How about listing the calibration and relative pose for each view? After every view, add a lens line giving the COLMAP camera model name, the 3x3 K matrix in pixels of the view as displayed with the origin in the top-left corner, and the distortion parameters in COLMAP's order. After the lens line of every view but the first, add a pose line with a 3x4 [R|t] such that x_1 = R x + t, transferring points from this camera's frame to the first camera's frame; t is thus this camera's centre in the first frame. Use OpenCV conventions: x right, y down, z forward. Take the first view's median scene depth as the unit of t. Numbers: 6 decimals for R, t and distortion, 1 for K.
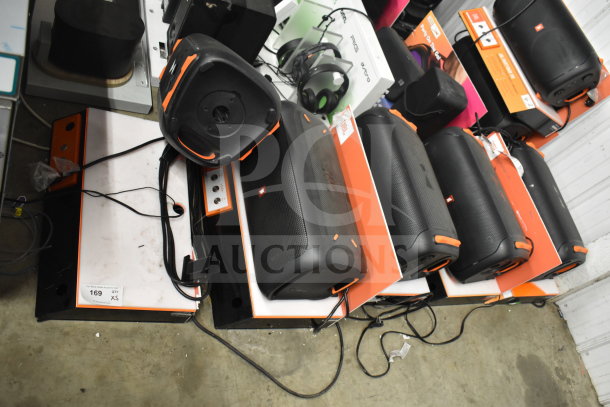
lens RADIAL K [[523.9, 0, 305.0], [0, 523.9, 203.5], [0, 0, 1]] dist [-0.002102, -0.000507]
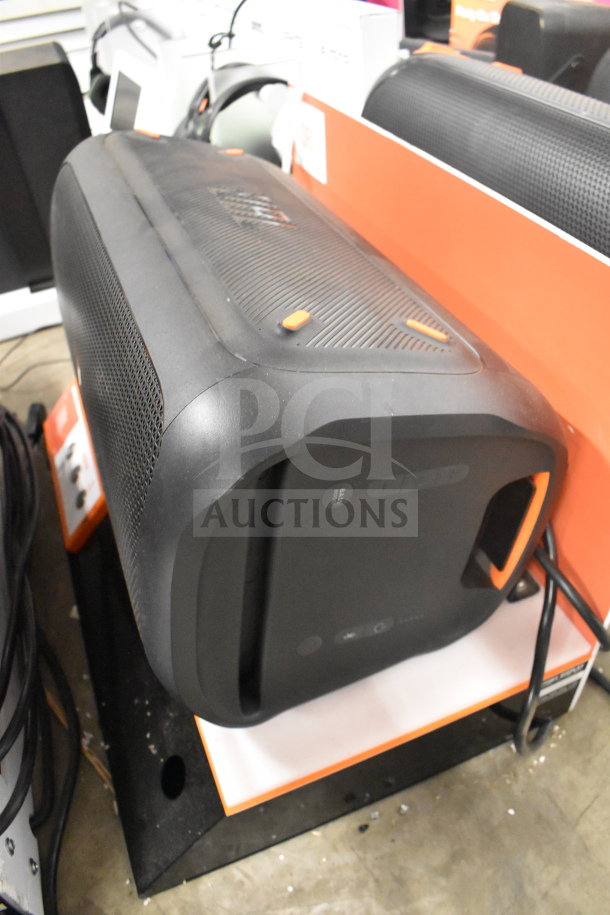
lens RADIAL K [[692.4, 0, 305.0], [0, 692.4, 457.5], [0, 0, 1]] dist [-0.071775, 0.001180]
pose [[0.824831, -0.498137, -0.267419, 0.092502], [0.452406, 0.865197, -0.216245, 0.144514], [0.339090, 0.057384, 0.939002, 0.647229]]
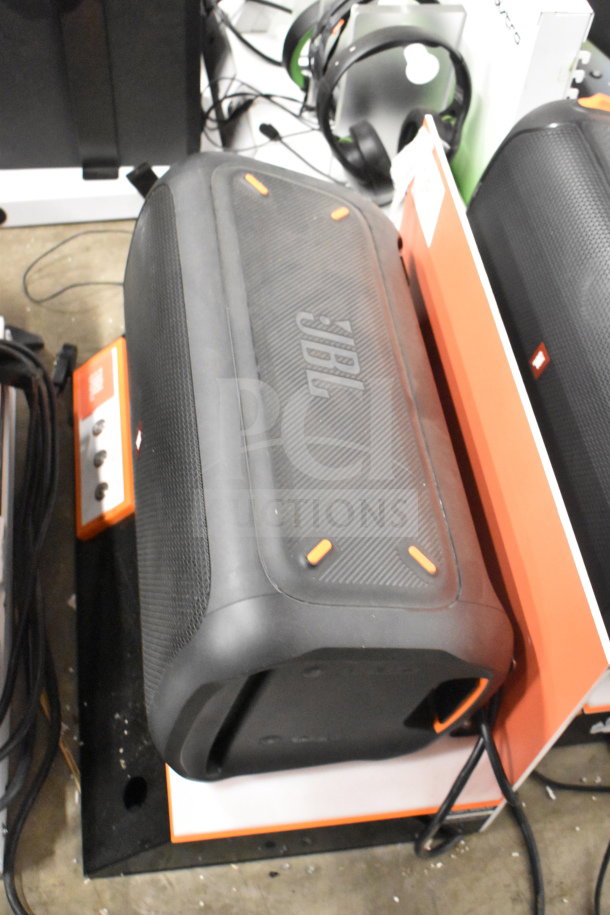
lens RADIAL K [[1028.1, 0, 305.0], [0, 1028.1, 457.5], [0, 0, 1]] dist [-0.018746, 0.010782]
pose [[0.909859, -0.185737, -0.371022, 0.225404], [0.179638, 0.982396, -0.051269, 0.034366], [0.374013, -0.020002, 0.927208, 0.428075]]
